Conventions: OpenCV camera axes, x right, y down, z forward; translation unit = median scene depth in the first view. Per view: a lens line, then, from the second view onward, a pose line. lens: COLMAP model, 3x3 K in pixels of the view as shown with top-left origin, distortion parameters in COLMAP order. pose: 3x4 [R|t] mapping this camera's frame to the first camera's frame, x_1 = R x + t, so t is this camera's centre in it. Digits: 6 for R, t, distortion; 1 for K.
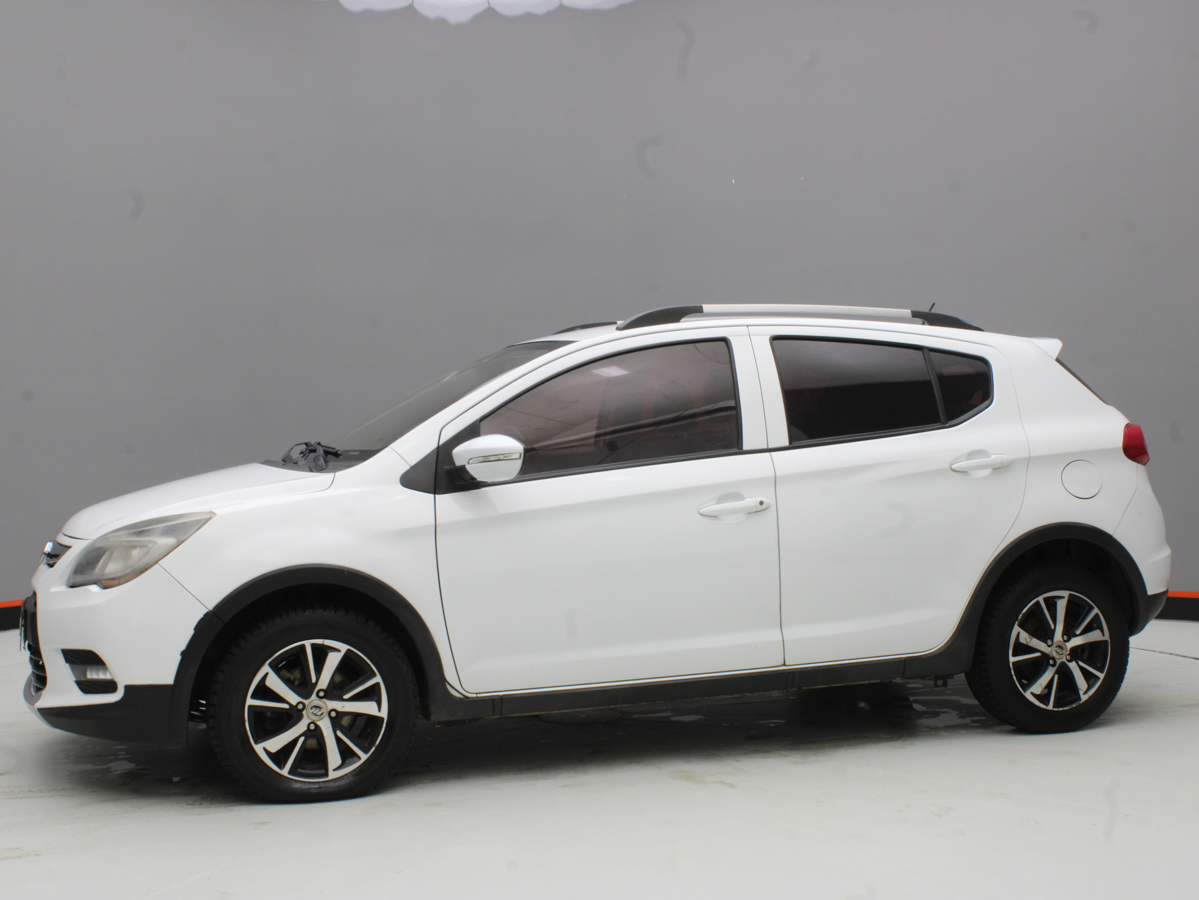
lens RADIAL K [[1496.7, 0, 598.1], [0, 1496.7, 449.1], [0, 0, 1]] dist [-0.087490, 0.000000]
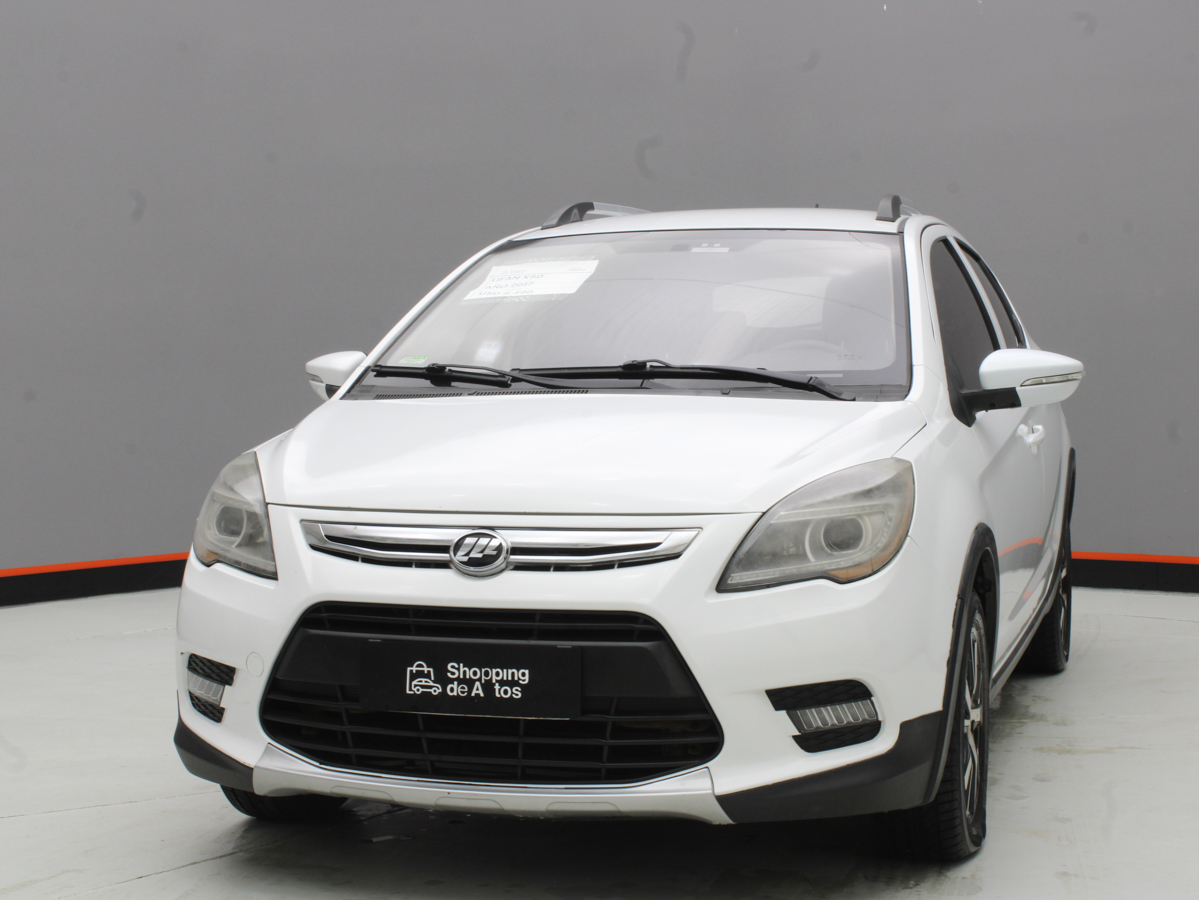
lens RADIAL K [[2078.4, 0, 602.2], [0, 2078.4, 452.7], [0, 0, 1]] dist [-0.012629, 0.000000]
pose [[0.571728, -0.031345, 0.819844, -0.988273], [0.012810, 0.999489, 0.029280, 0.008921], [-0.820343, -0.006238, 0.571838, 0.497965]]
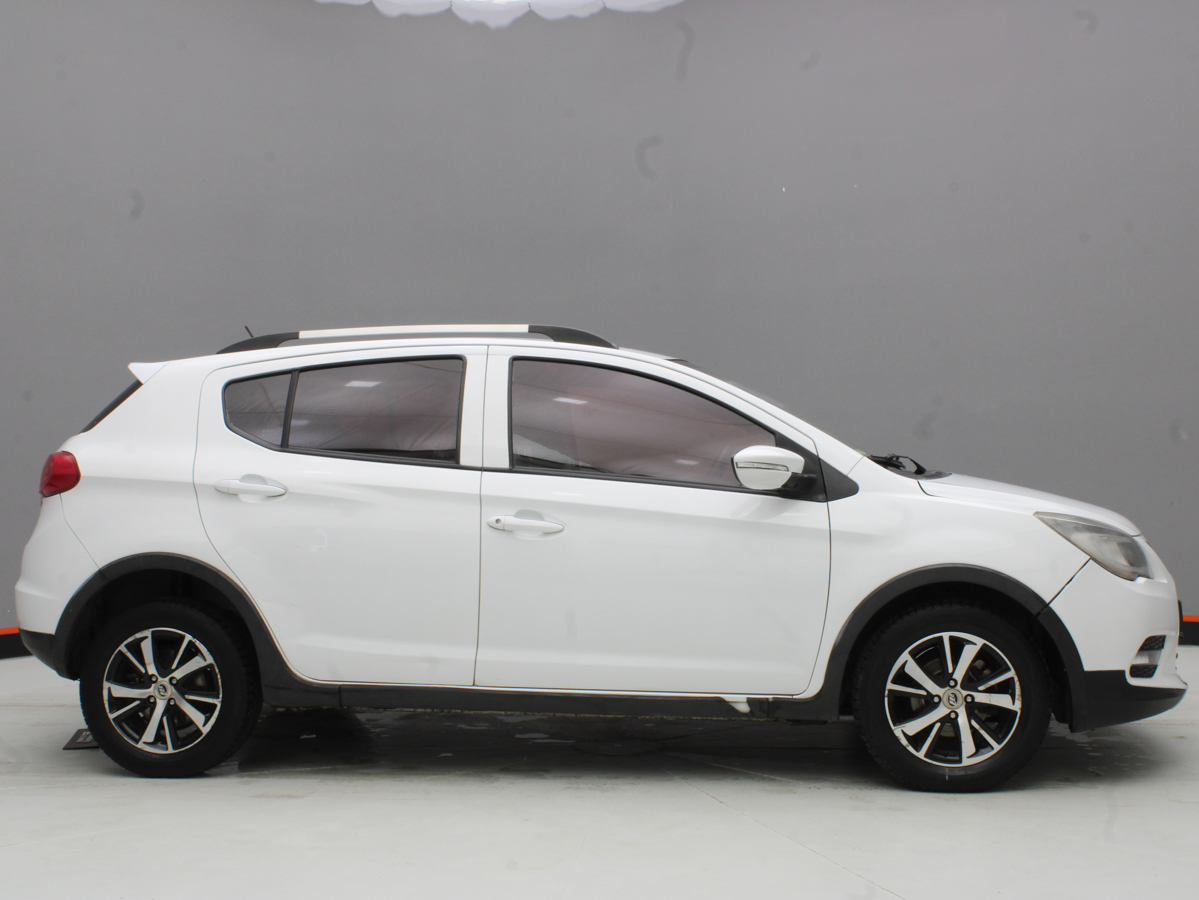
lens RADIAL K [[1610.1, 0, 611.1], [0, 1610.1, 447.4], [0, 0, 1]] dist [-0.079866, 0.000000]
pose [[-0.903862, 0.026497, 0.427002, -0.510728], [0.029135, 0.999575, -0.000354, -0.015357], [-0.426830, 0.012121, -0.904250, 2.192967]]
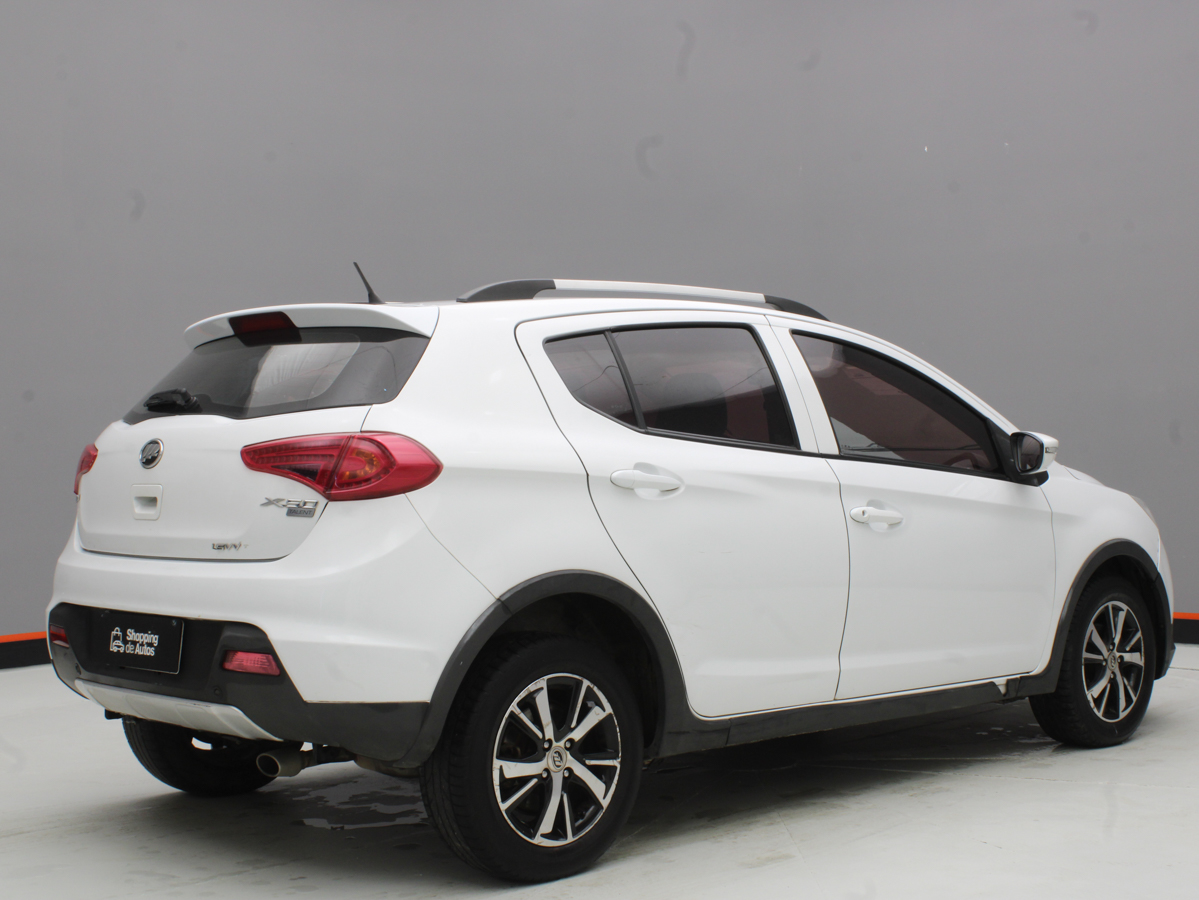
lens RADIAL K [[1723.6, 0, 602.1], [0, 1723.6, 455.4], [0, 0, 1]] dist [-0.051748, 0.000000]
pose [[-0.903489, 0.025456, -0.427854, 0.559354], [0.016901, 0.999574, 0.023781, -0.029907], [0.428277, 0.014255, -0.903535, 2.123284]]
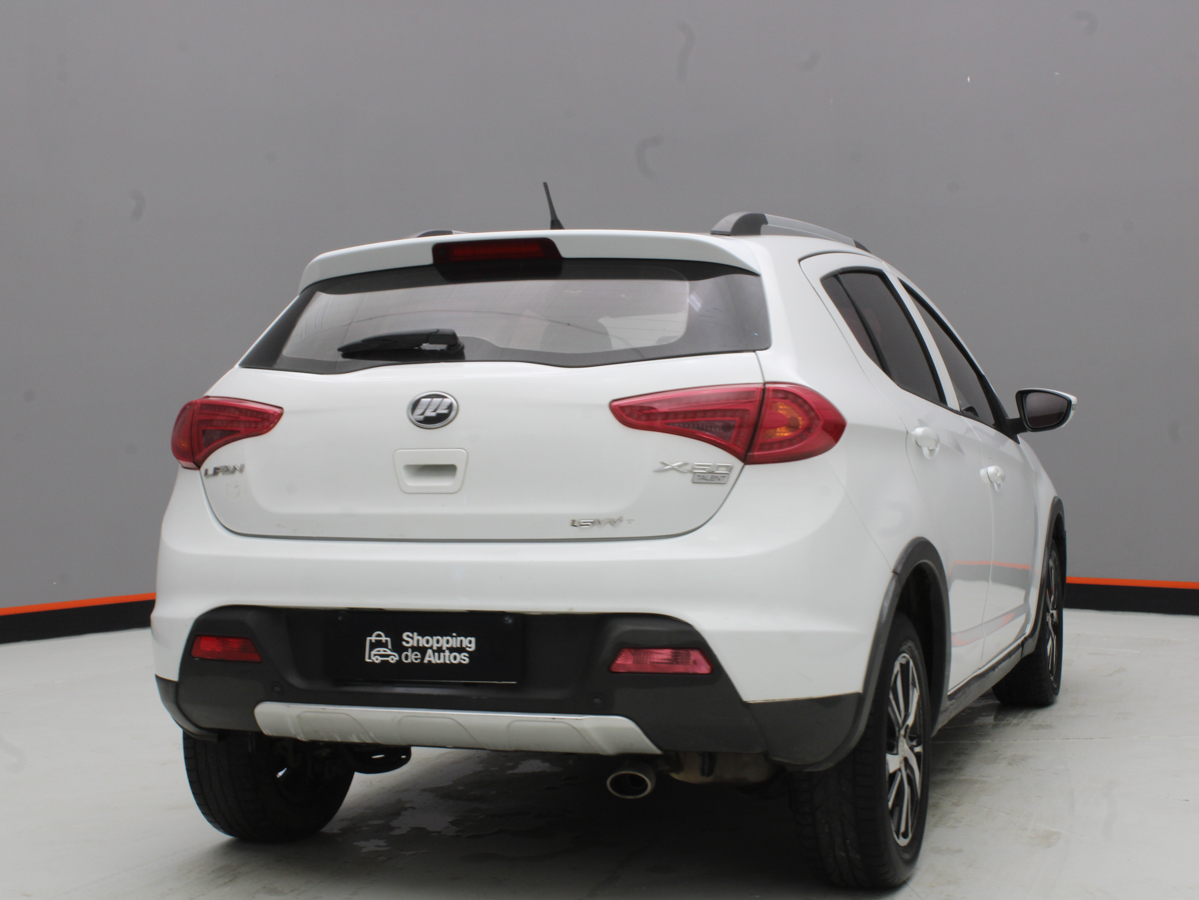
lens RADIAL K [[1903.8, 0, 599.8], [0, 1903.8, 441.0], [0, 0, 1]] dist [-0.039034, 0.000000]
pose [[-0.620374, 0.037388, -0.783415, 0.954556], [0.010448, 0.999168, 0.039411, -0.031249], [0.784237, 0.016265, -0.620248, 1.766886]]
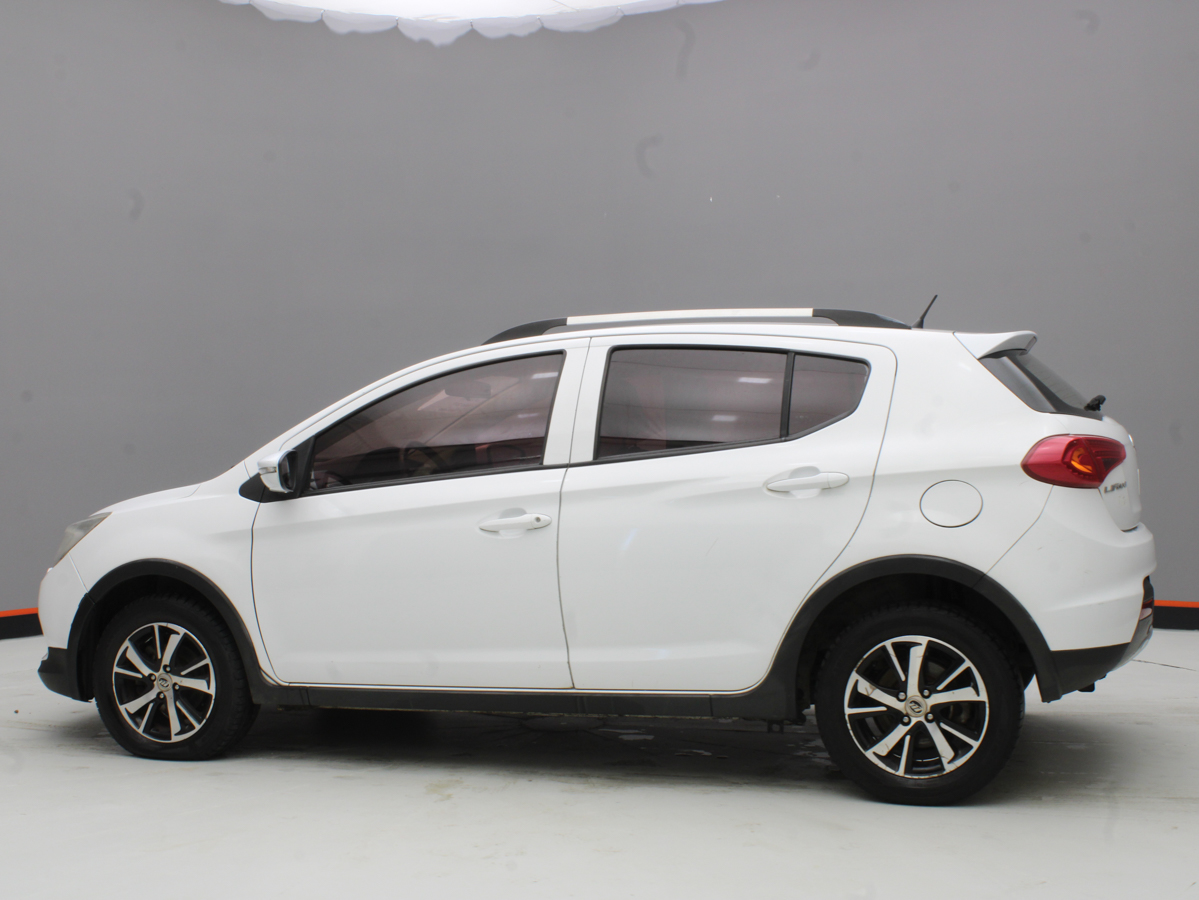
lens RADIAL K [[1496.7, 0, 600.6], [0, 1496.7, 443.9], [0, 0, 1]] dist [-0.087490, 0.000000]
pose [[0.804705, 0.000769, -0.593674, 0.695042], [-0.003511, 0.999988, -0.003464, -0.009837], [0.593664, 0.004872, 0.804698, 0.226066]]
